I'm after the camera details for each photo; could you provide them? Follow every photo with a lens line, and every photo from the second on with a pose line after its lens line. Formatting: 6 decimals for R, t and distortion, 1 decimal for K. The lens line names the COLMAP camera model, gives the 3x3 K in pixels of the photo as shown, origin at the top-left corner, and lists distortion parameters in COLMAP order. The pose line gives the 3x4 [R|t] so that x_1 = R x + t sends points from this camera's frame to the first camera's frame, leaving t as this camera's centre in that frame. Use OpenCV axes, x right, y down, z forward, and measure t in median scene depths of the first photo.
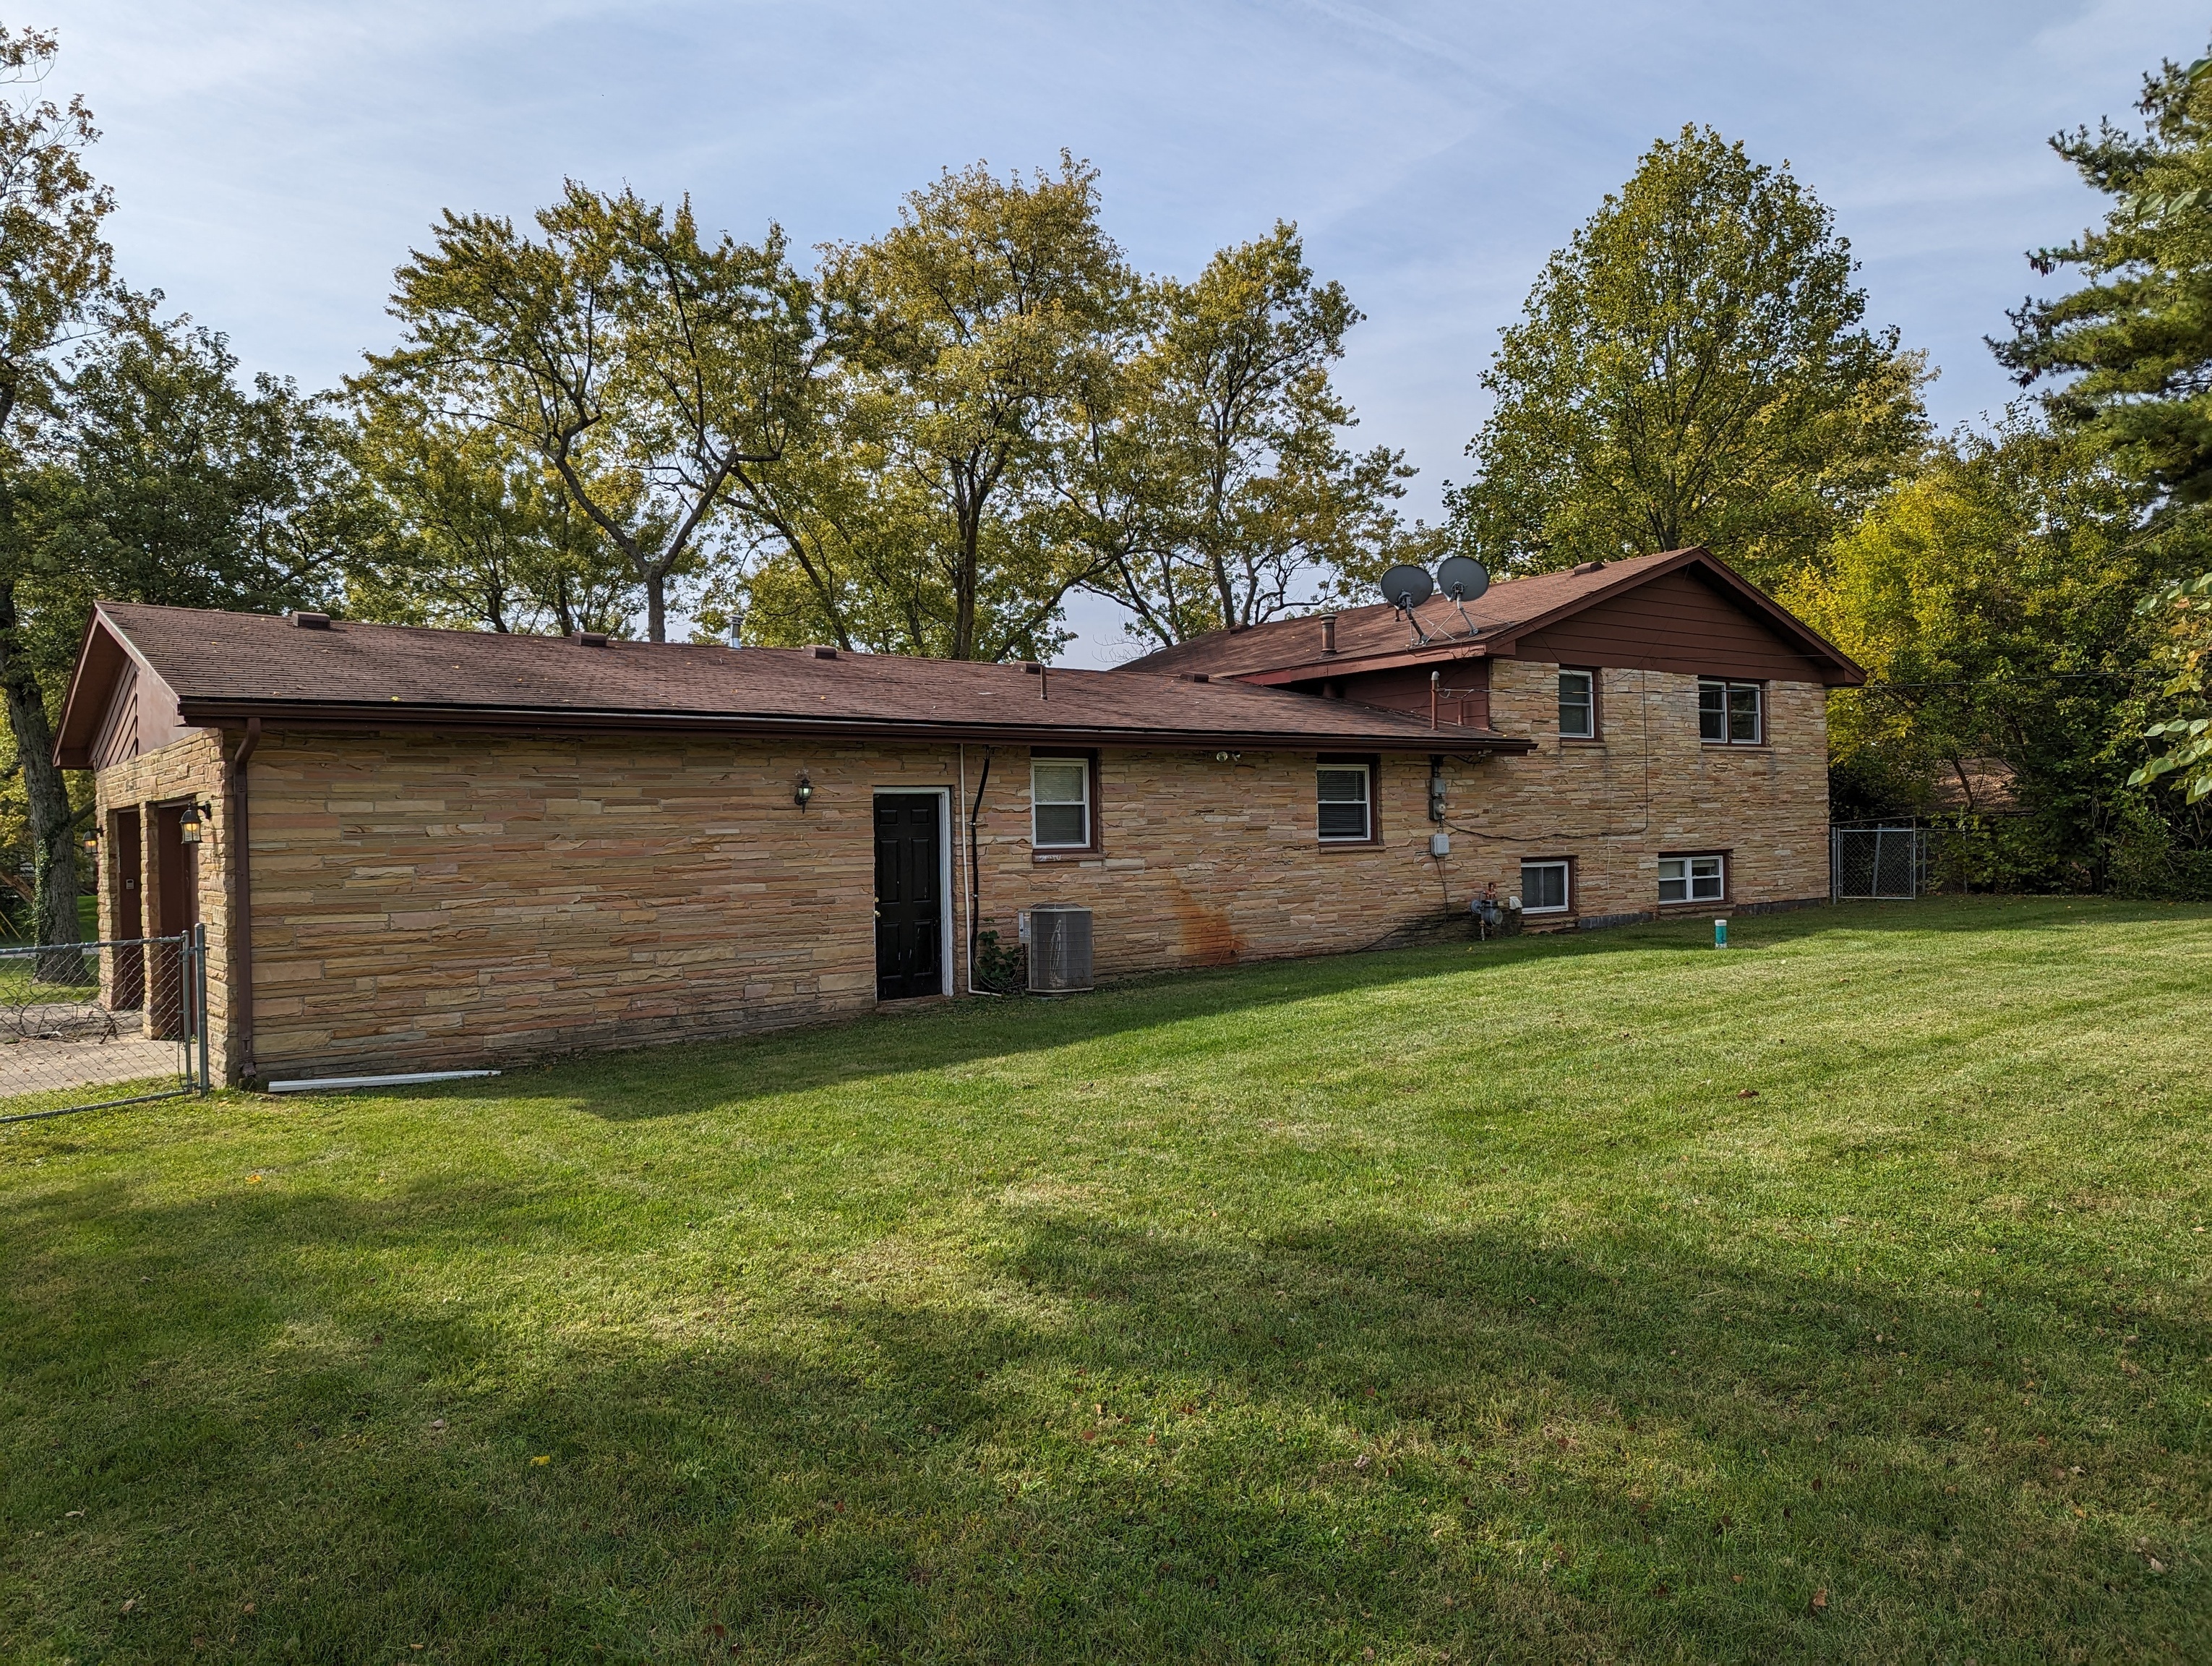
lens RADIAL K [[1558.0, 0, 1108.2], [0, 1558.0, 835.0], [0, 0, 1]] dist [0.054370, -0.035475]
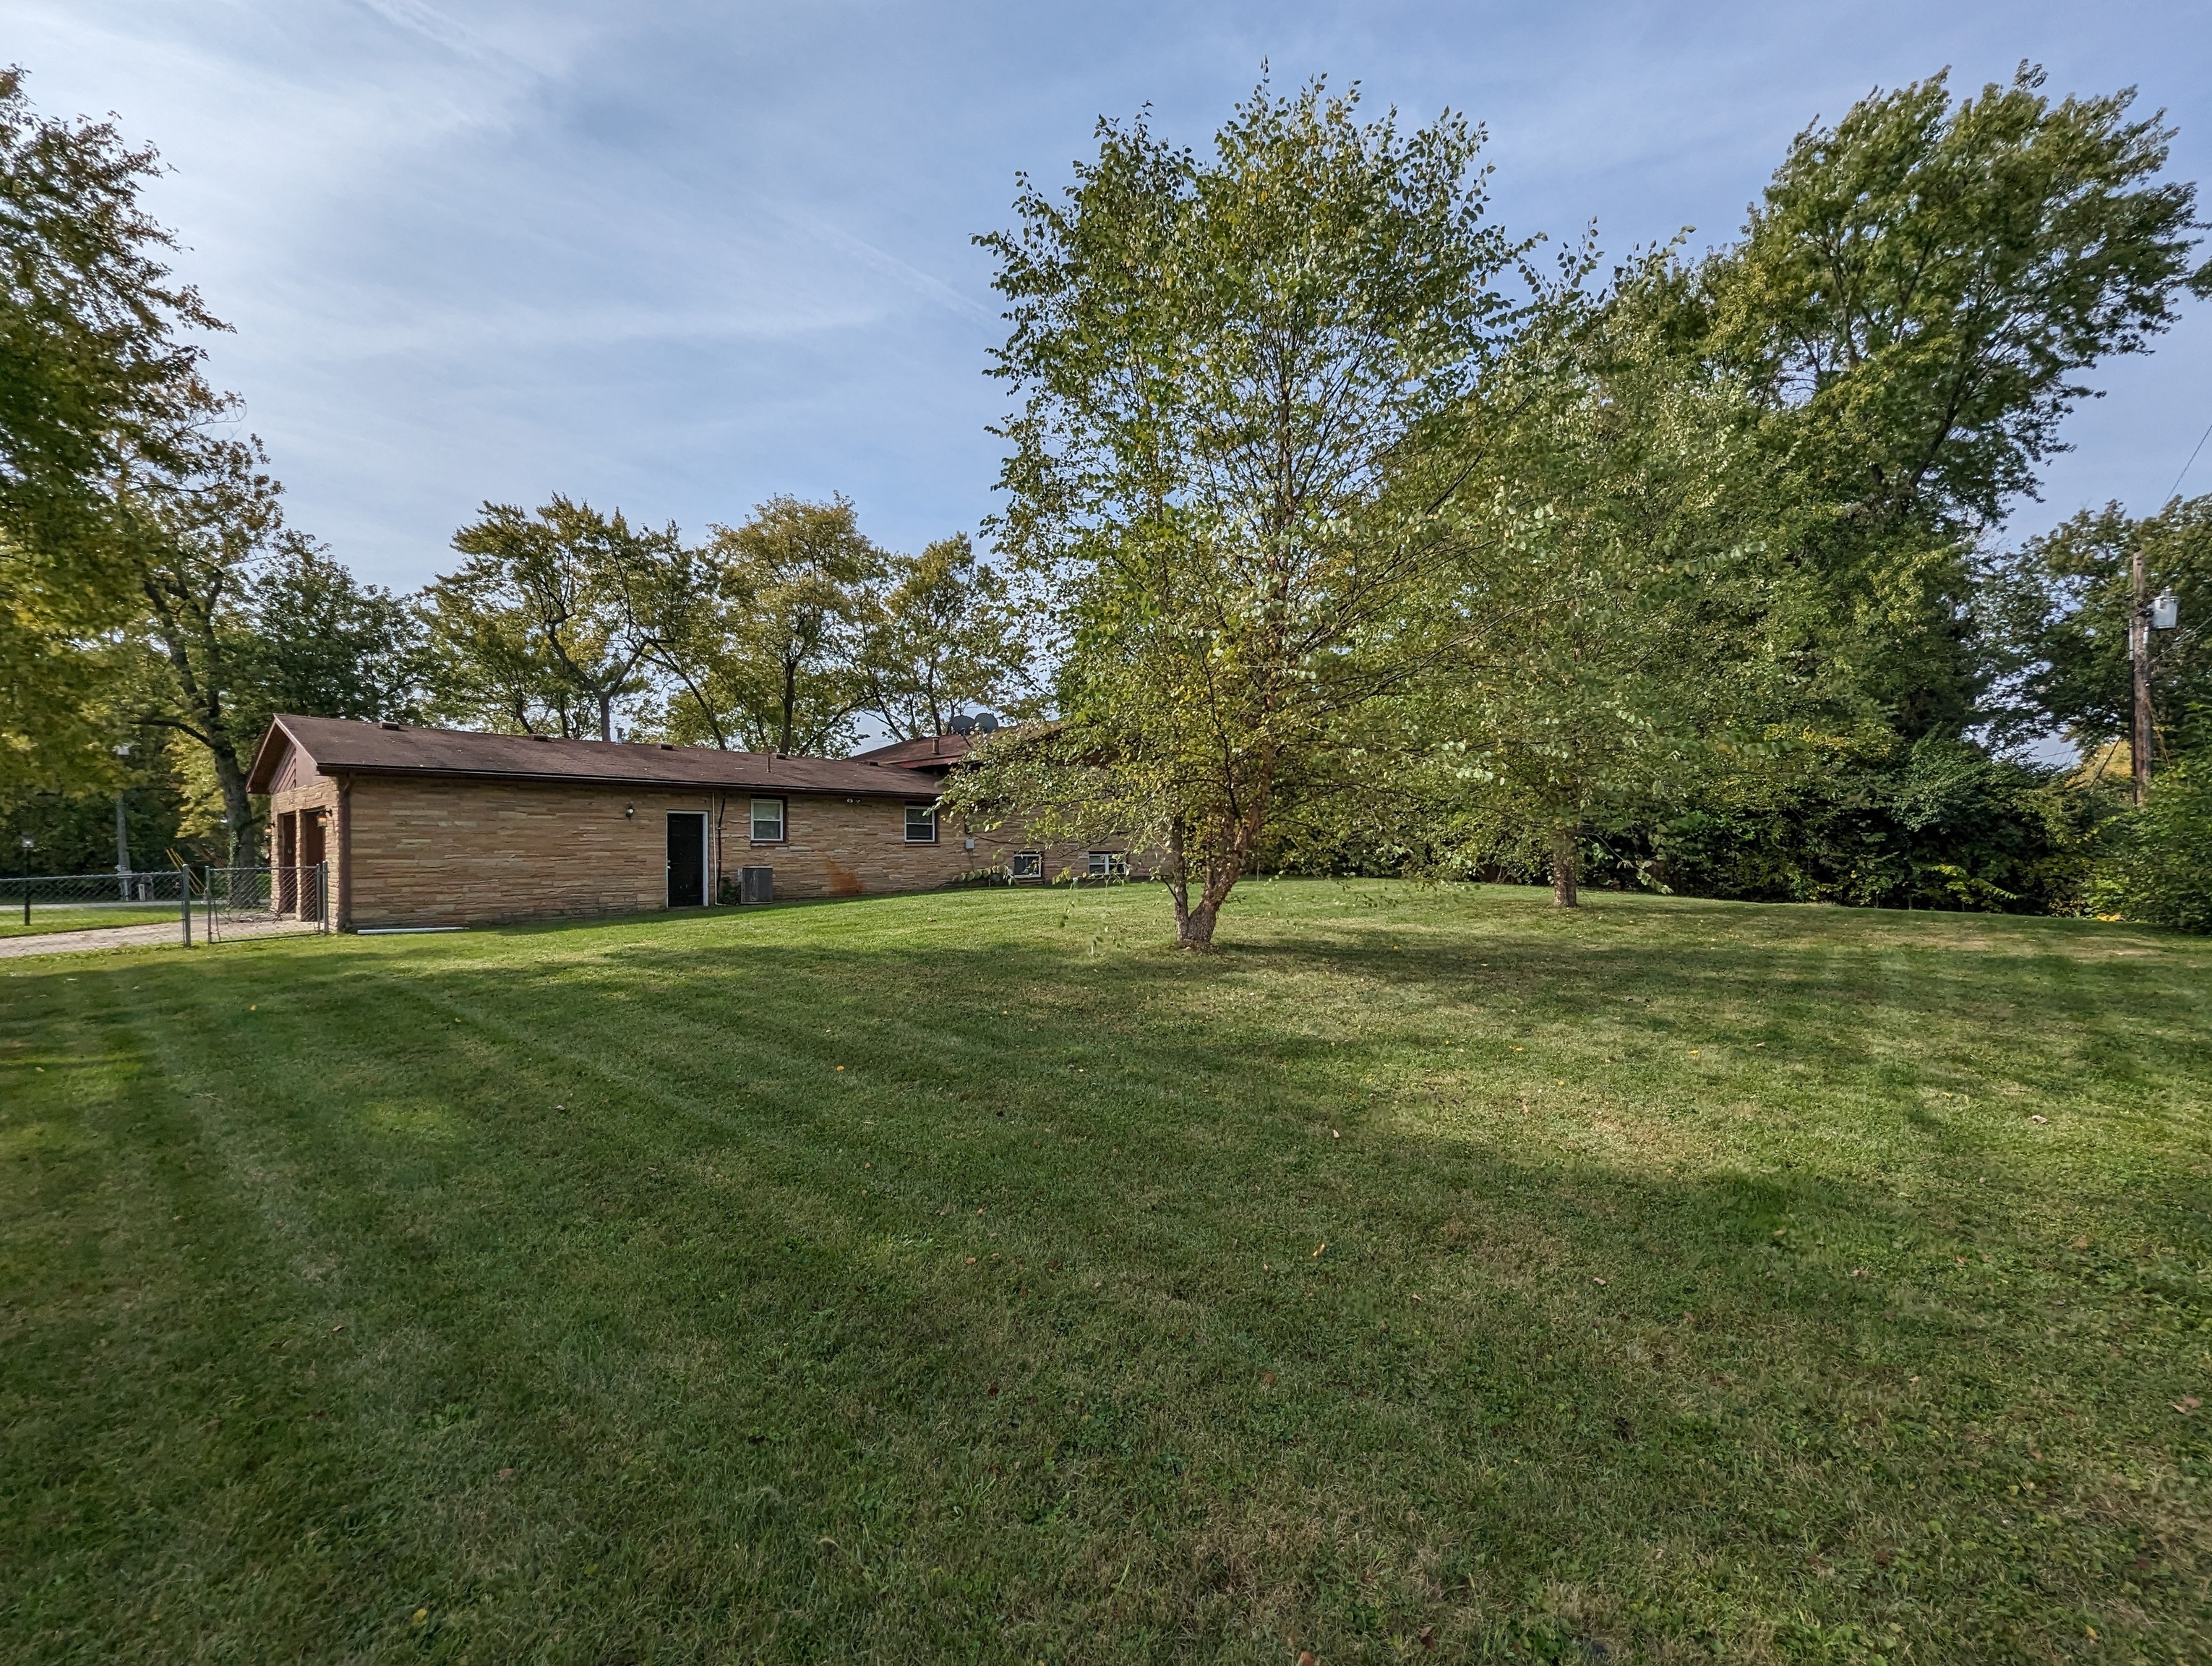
lens RADIAL K [[923.9, 0, 1115.0], [0, 923.9, 848.9], [0, 0, 1]] dist [0.002010, 0.001961]
pose [[0.984058, 0.015343, 0.177187, 0.135163], [-0.014858, 0.999881, -0.004067, 0.011124], [-0.177228, 0.001369, 0.984169, -0.226241]]
